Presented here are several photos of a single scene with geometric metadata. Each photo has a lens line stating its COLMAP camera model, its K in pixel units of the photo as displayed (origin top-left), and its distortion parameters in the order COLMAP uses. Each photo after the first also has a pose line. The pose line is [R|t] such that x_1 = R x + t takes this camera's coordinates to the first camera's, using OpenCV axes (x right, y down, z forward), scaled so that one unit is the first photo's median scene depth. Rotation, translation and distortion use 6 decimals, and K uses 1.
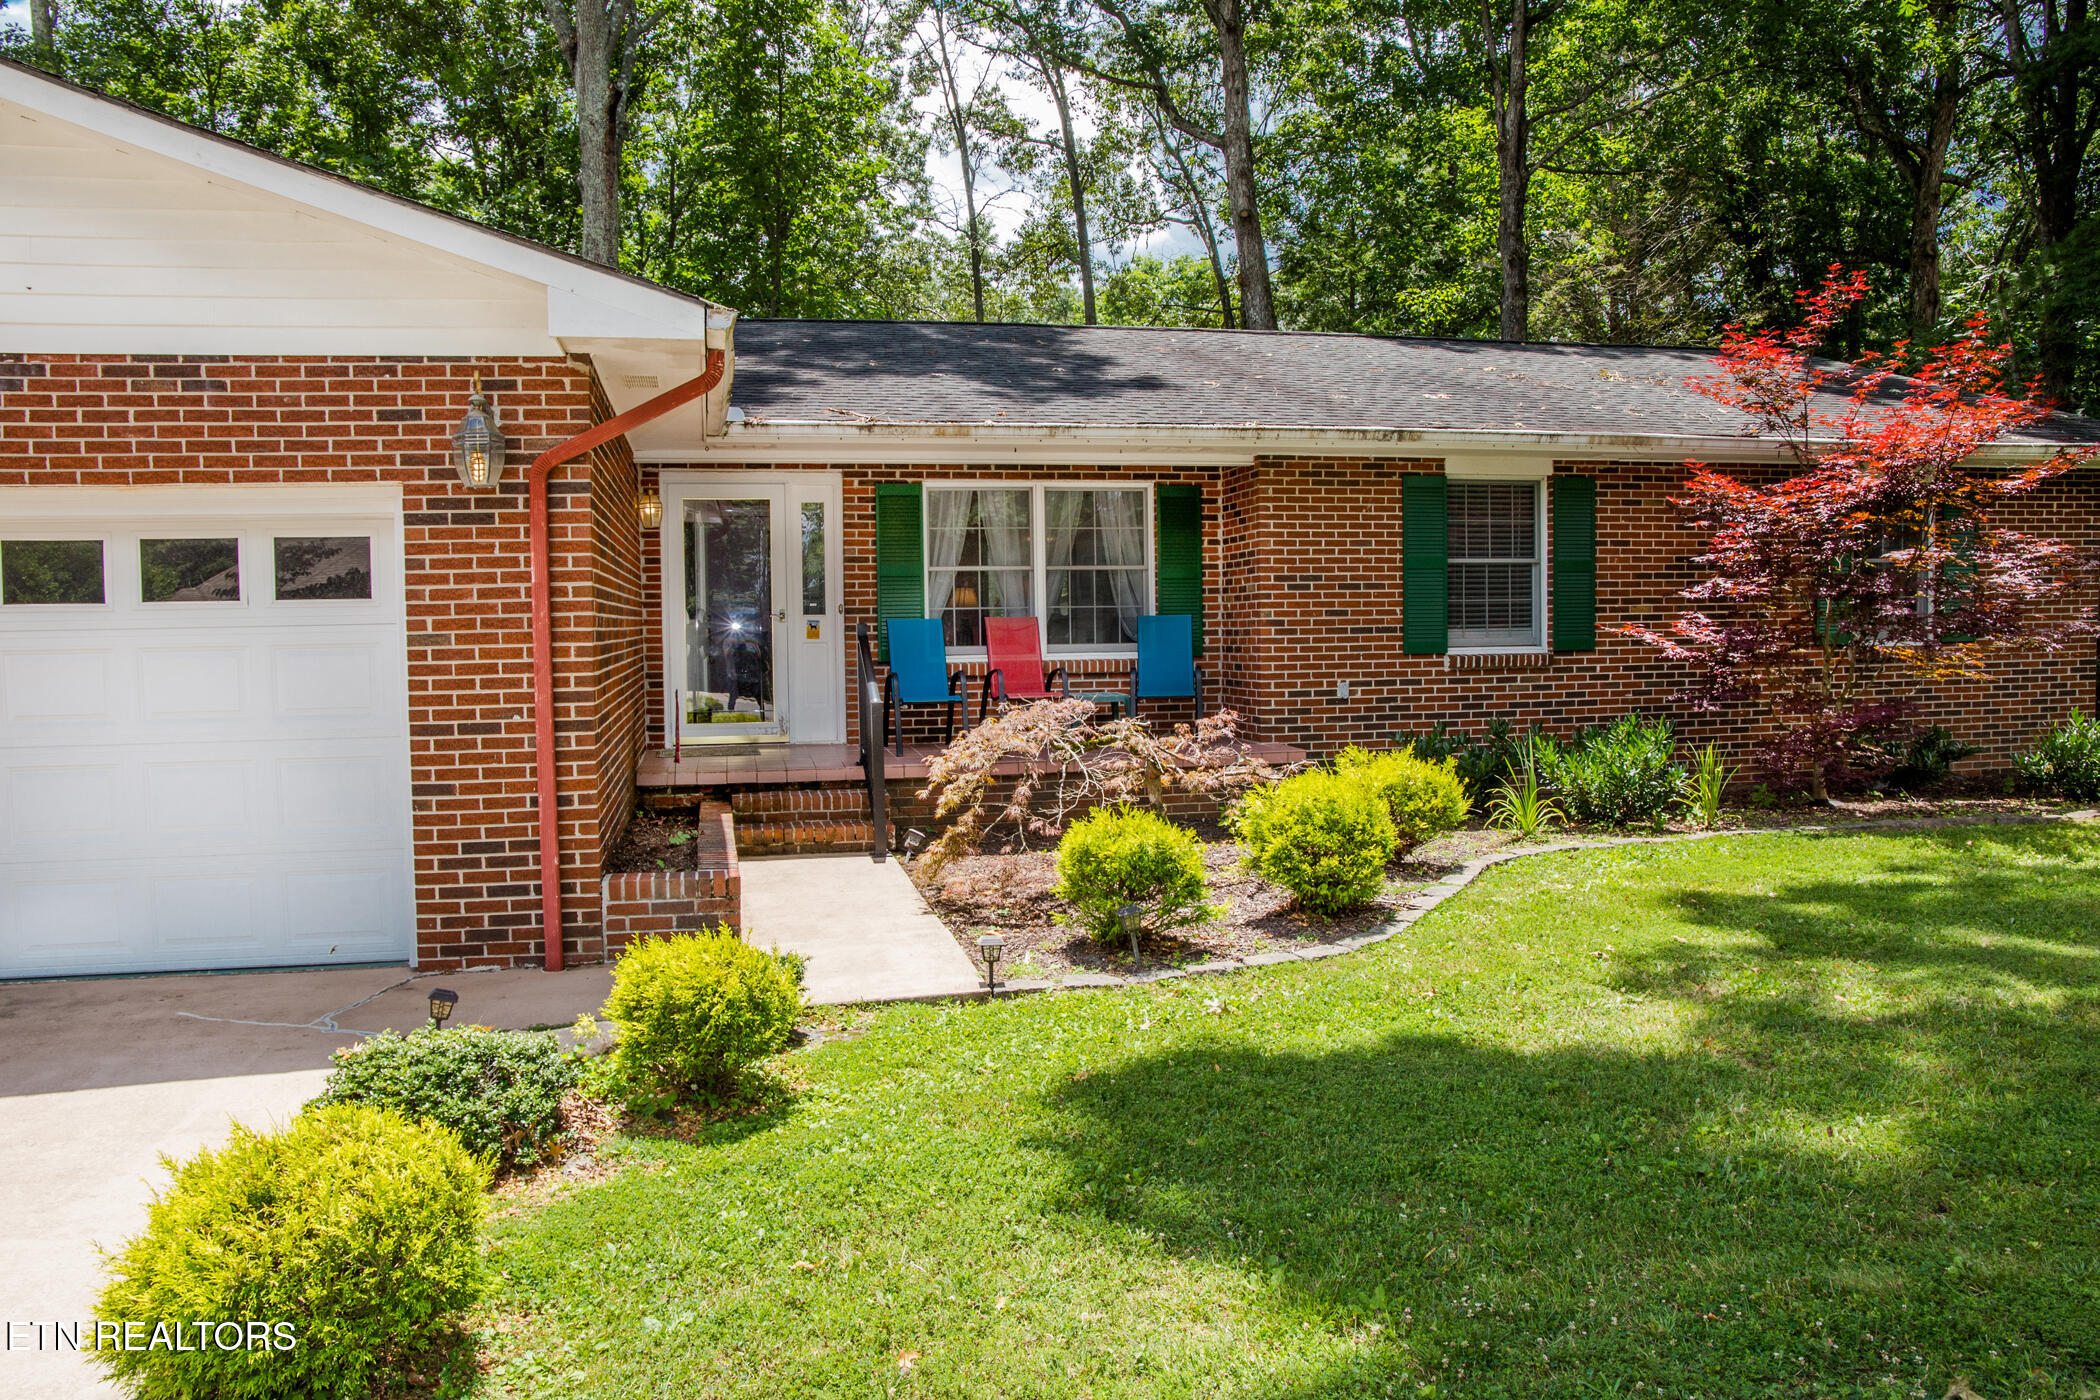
lens RADIAL K [[1485.3, 0, 975.0], [0, 1485.3, 699.2], [0, 0, 1]] dist [-0.137770, 0.125024]
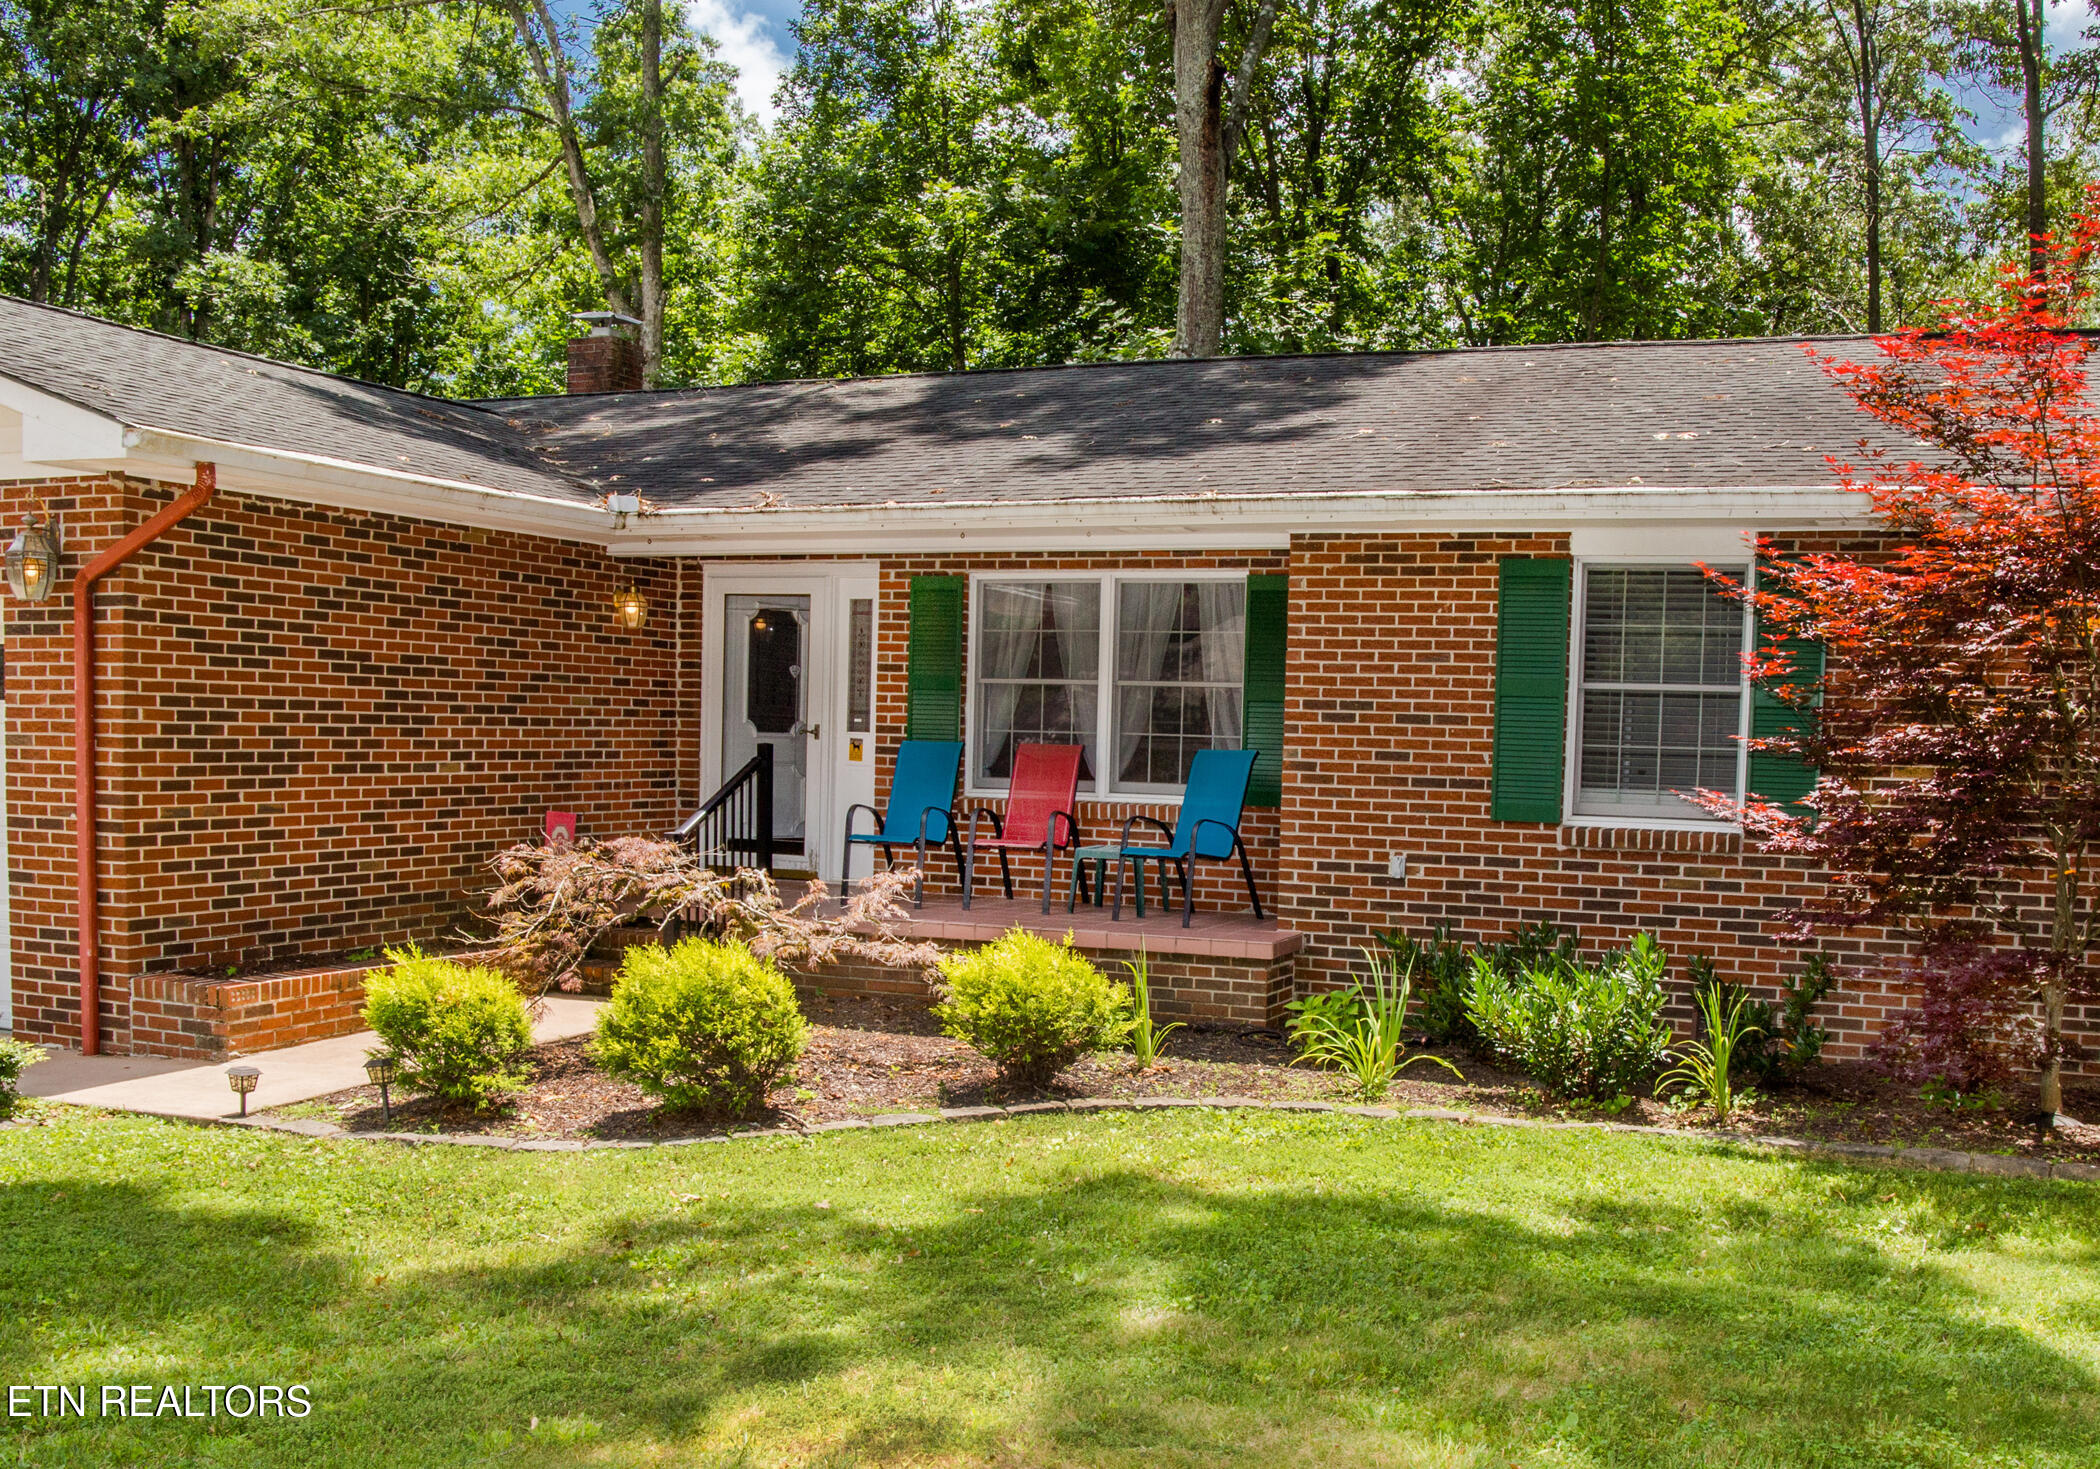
lens RADIAL K [[1965.0, 0, 1040.5], [0, 1965.0, 897.4], [0, 0, 1]] dist [-0.150601, 0.175323]
pose [[0.838542, 0.081950, -0.538639, 0.610725], [-0.066477, 0.996626, 0.048140, -0.024892], [0.540766, -0.004560, 0.841160, 0.121985]]
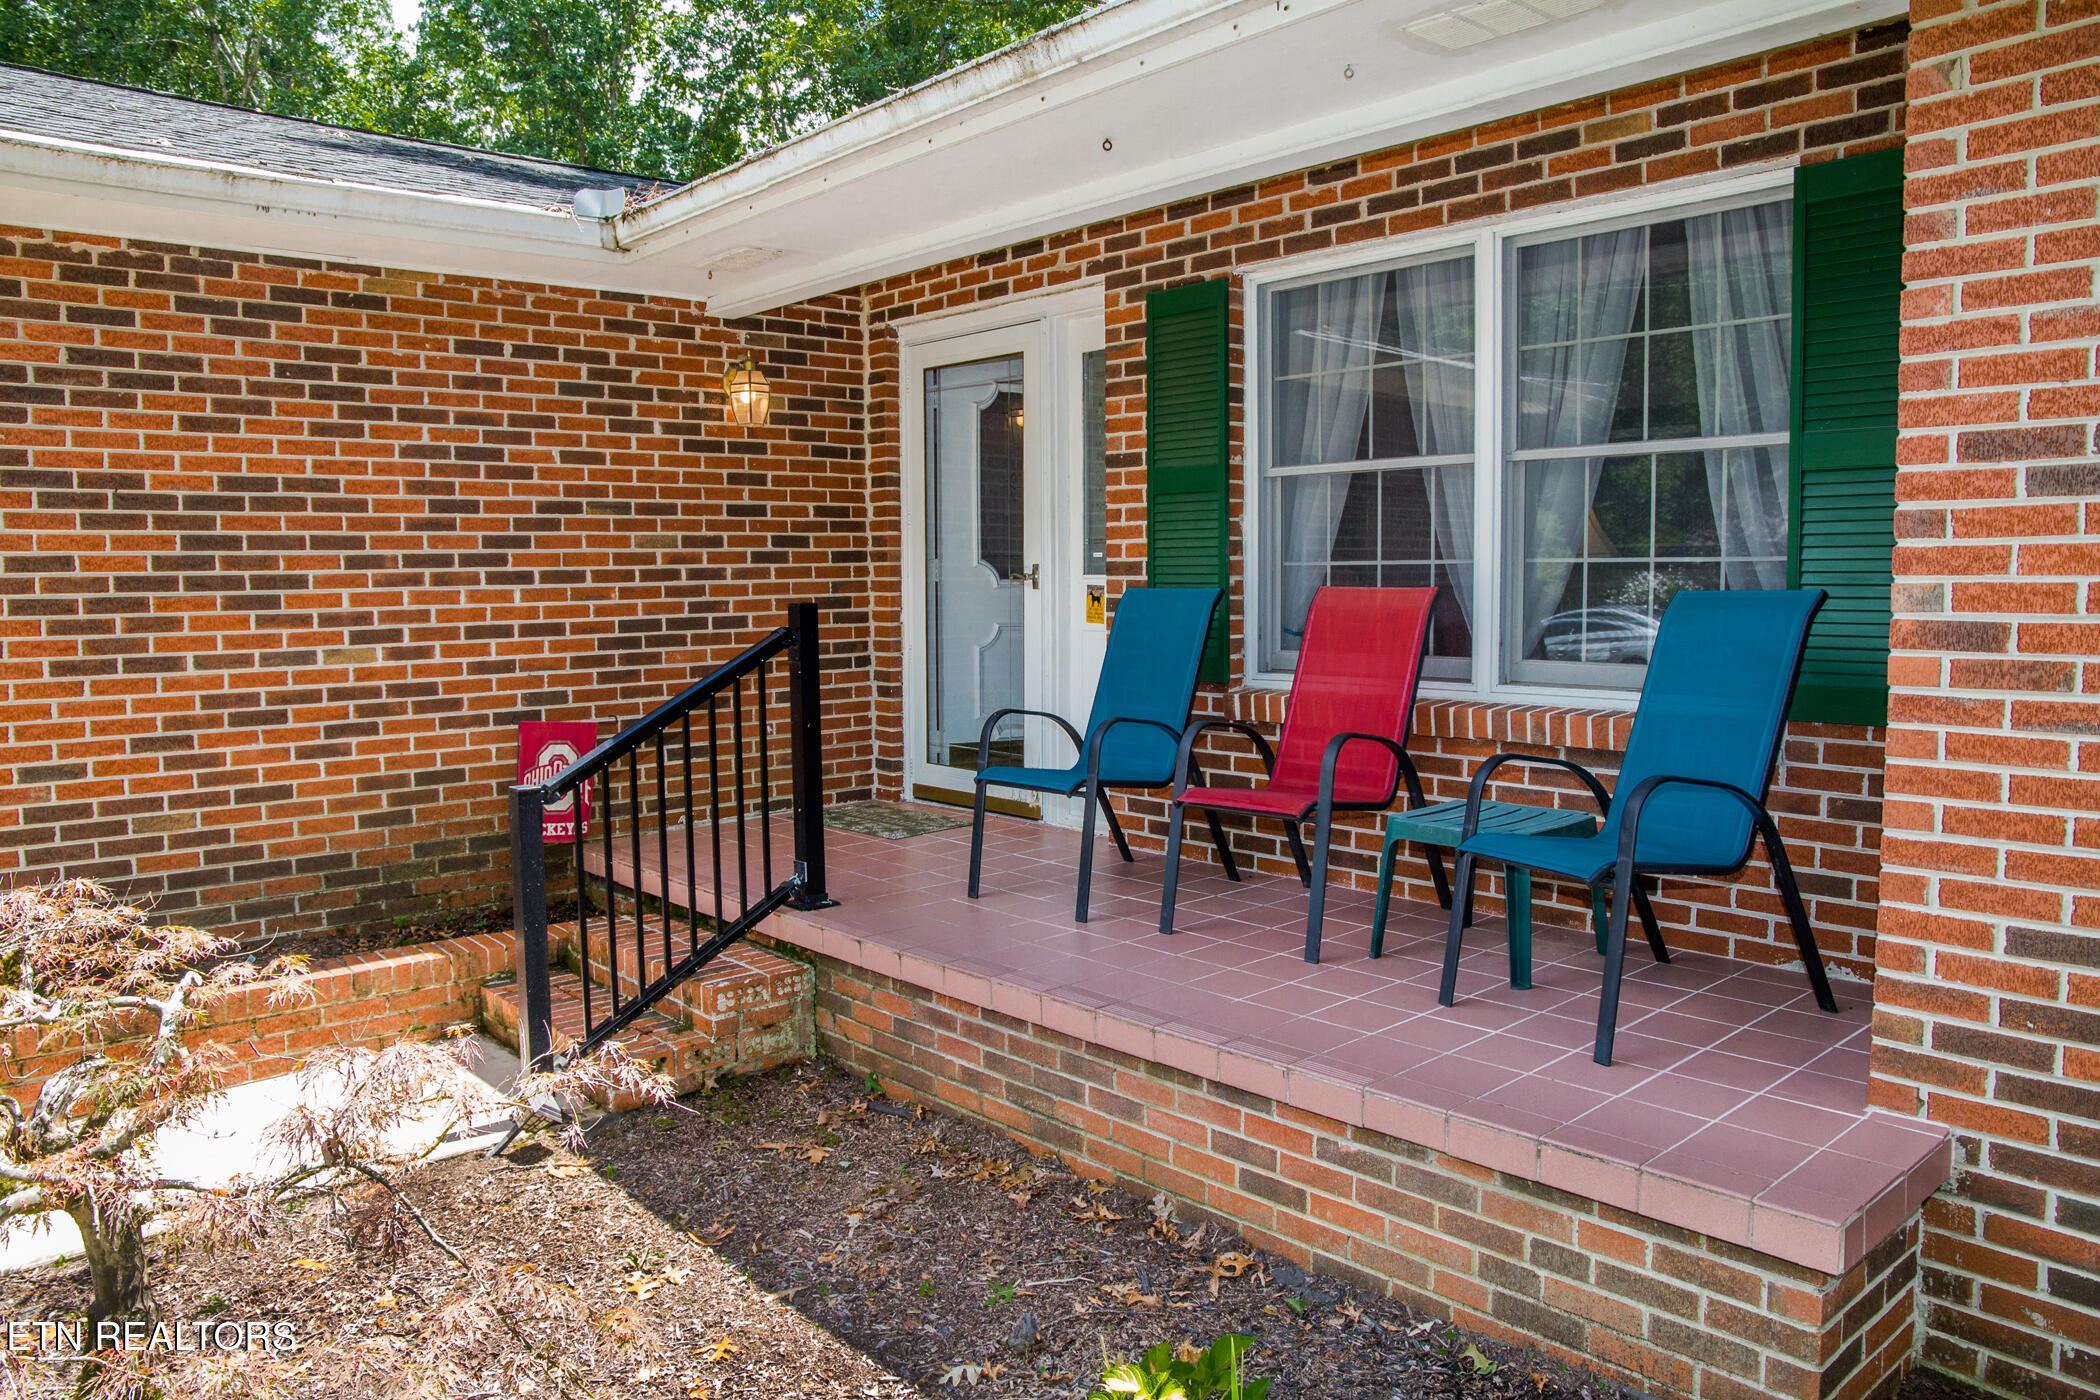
lens RADIAL K [[1462.1, 0, 1027.3], [0, 1462.1, 702.7], [0, 0, 1]] dist [-0.128194, 0.100246]
pose [[0.530797, 0.083001, -0.843425, 0.312538], [-0.040309, 0.996539, 0.072702, -0.050717], [0.846540, -0.004593, 0.532305, 0.743818]]
